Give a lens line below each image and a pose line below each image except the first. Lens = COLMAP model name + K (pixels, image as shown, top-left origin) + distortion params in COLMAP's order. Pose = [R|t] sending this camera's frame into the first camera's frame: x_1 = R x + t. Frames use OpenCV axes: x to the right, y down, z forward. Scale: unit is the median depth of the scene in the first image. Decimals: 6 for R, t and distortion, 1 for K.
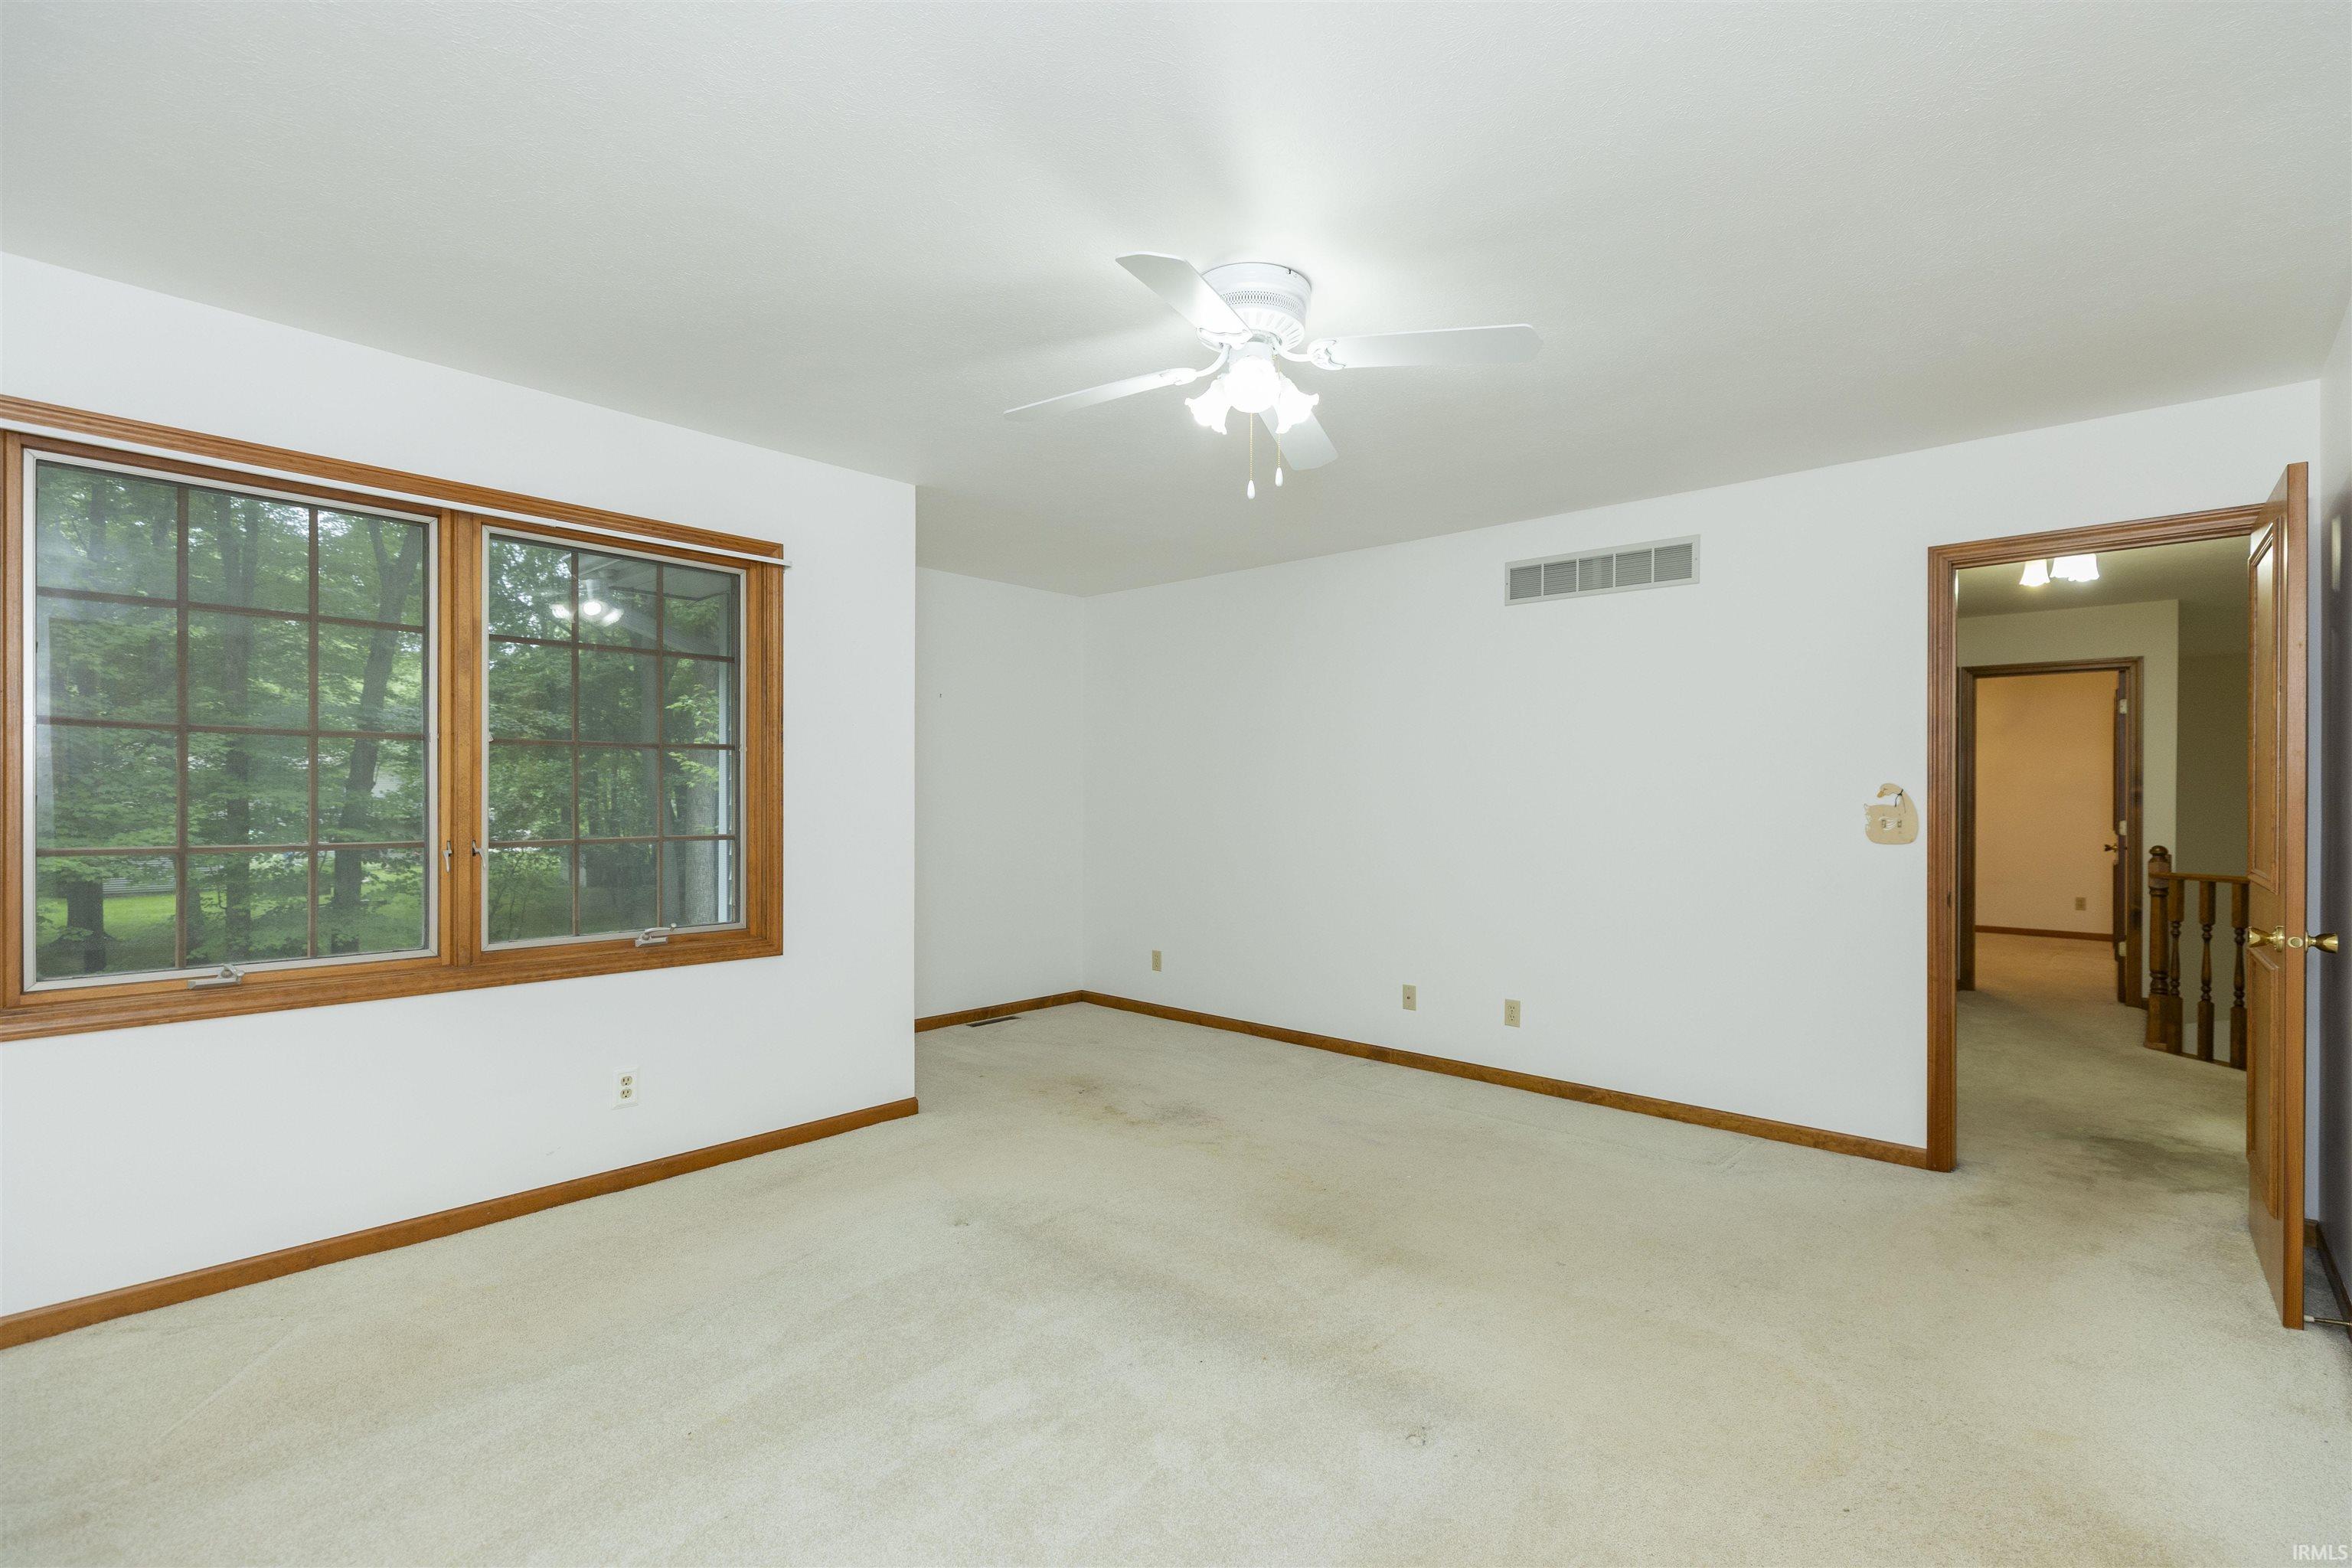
lens RADIAL K [[1081.5, 0, 1185.6], [0, 1081.5, 790.1], [0, 0, 1]] dist [0.003219, -0.000240]
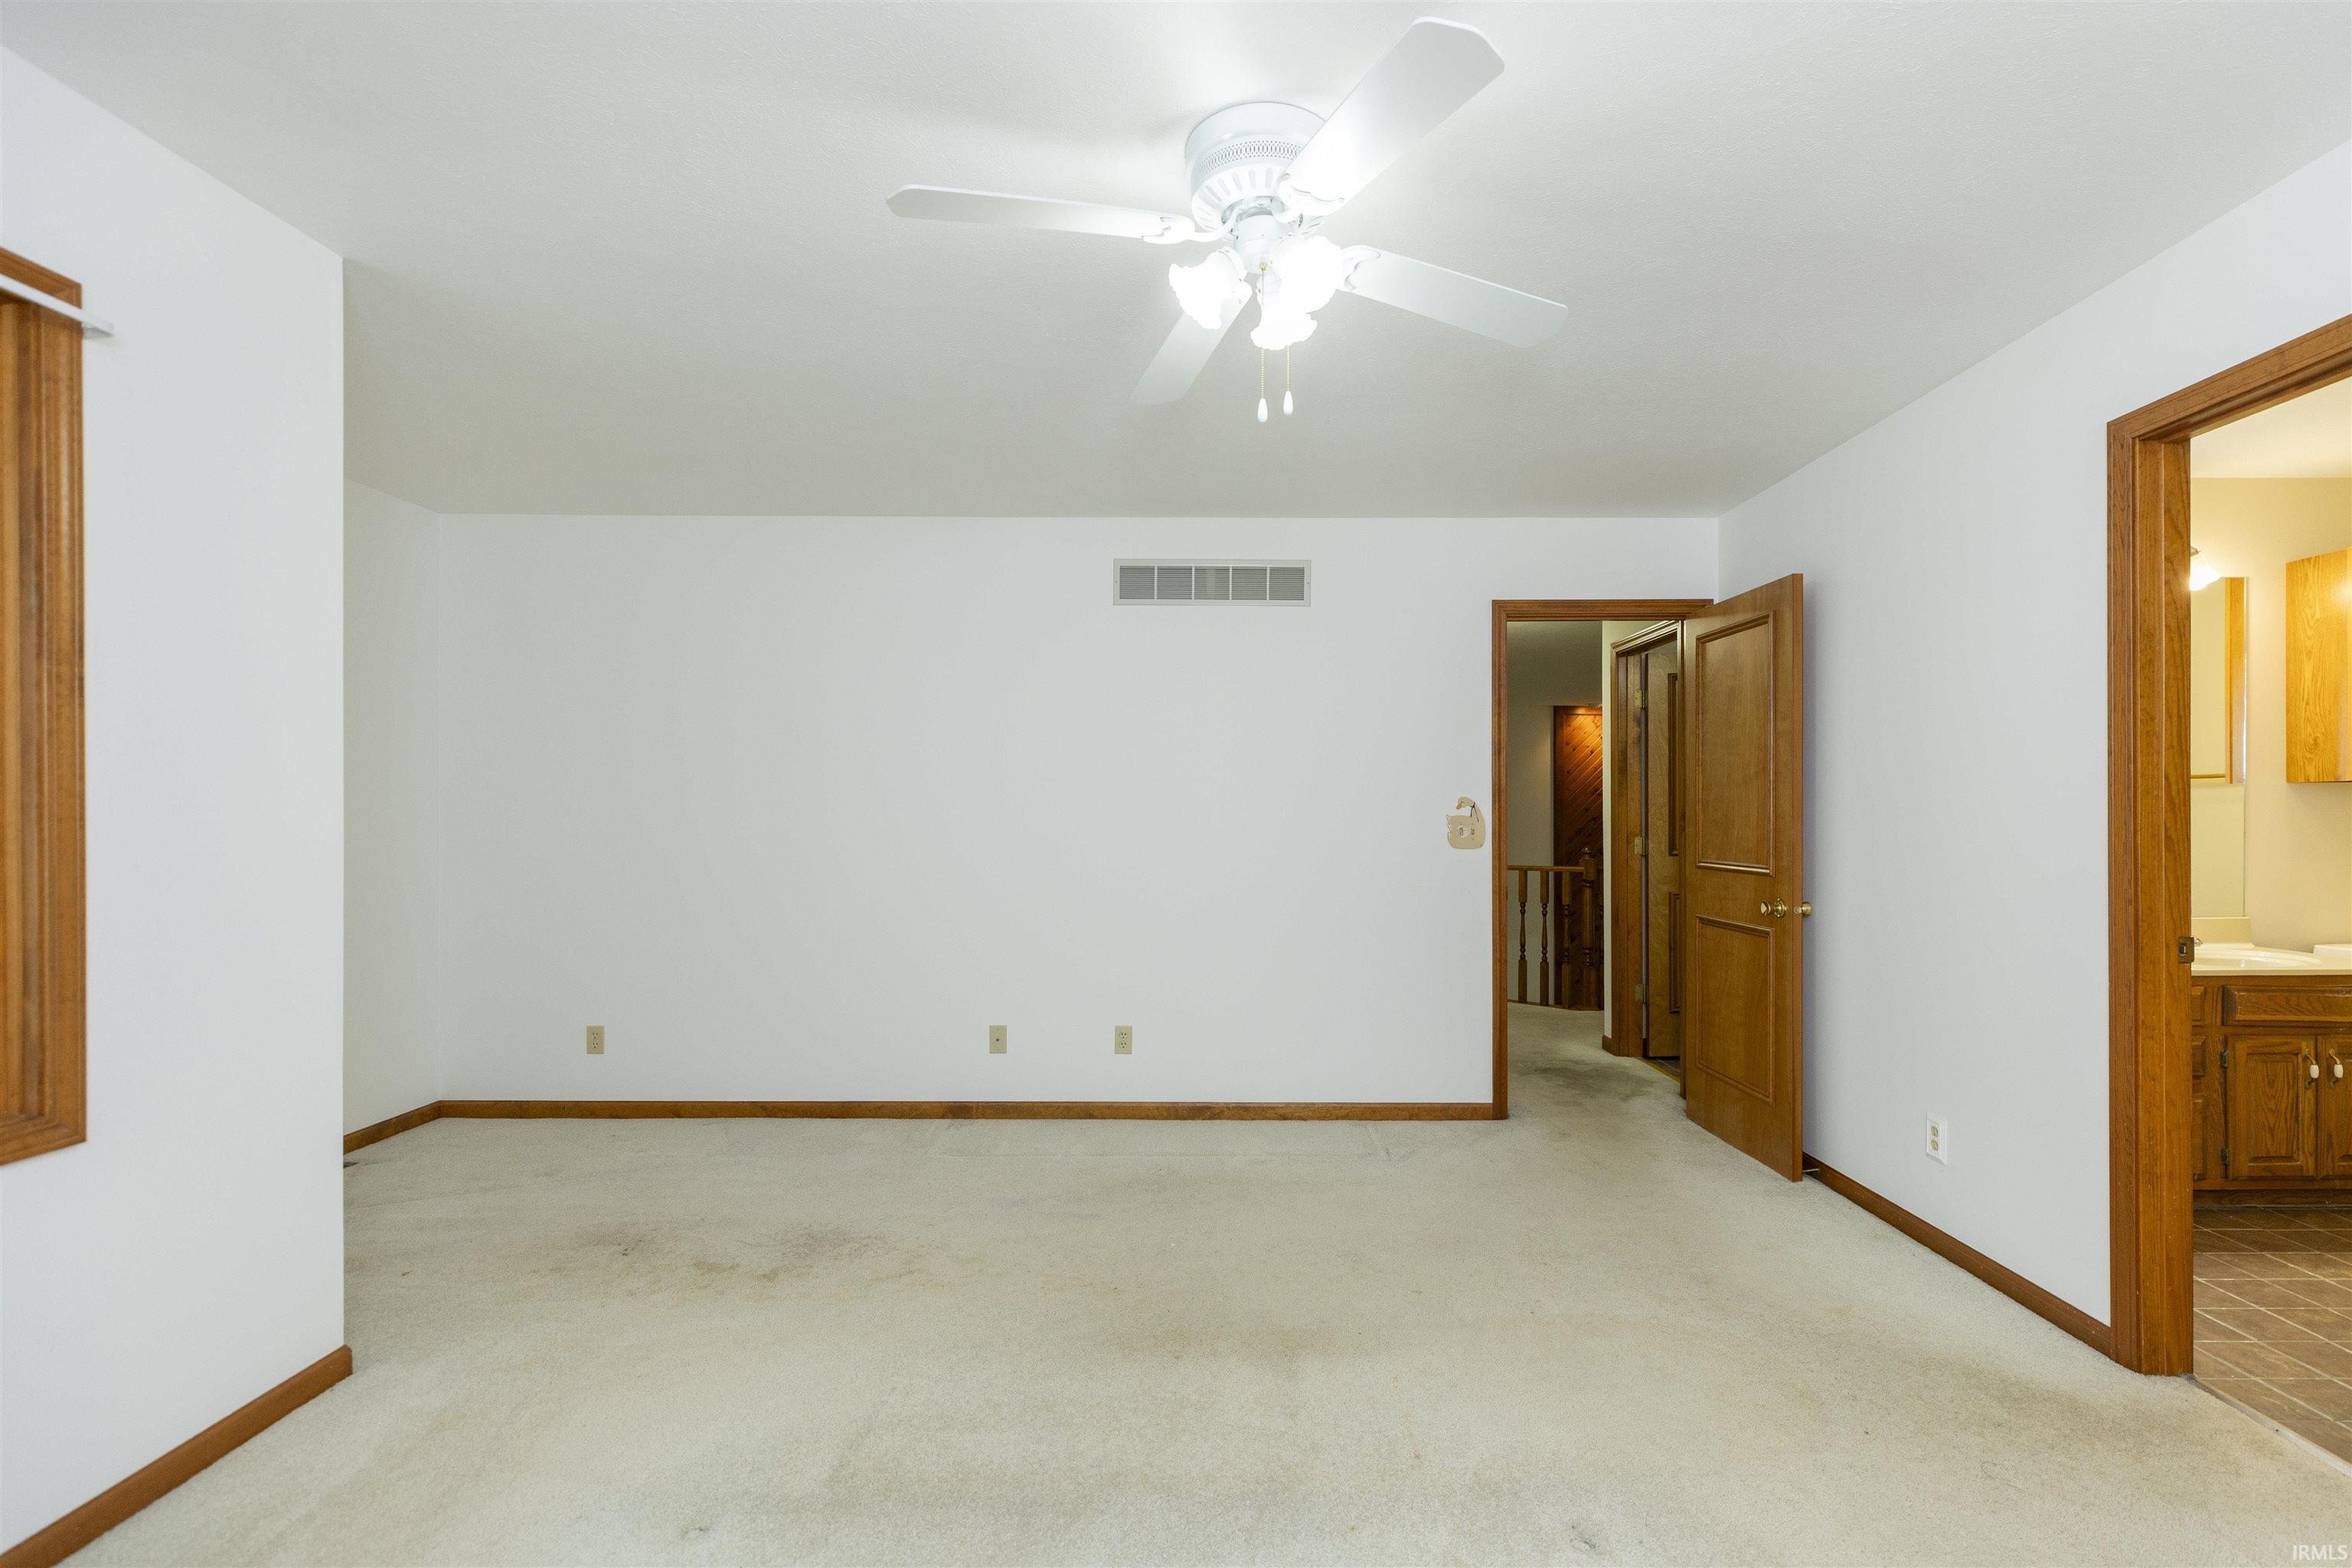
lens RADIAL K [[1081.5, 0, 1182.3], [0, 1081.5, 805.6], [0, 0, 1]] dist [0.003219, -0.000240]
pose [[0.736165, 0.001199, 0.676801, -0.338450], [-0.002352, 0.999997, 0.000786, 0.002326], [-0.676798, -0.002170, 0.736166, 0.316489]]
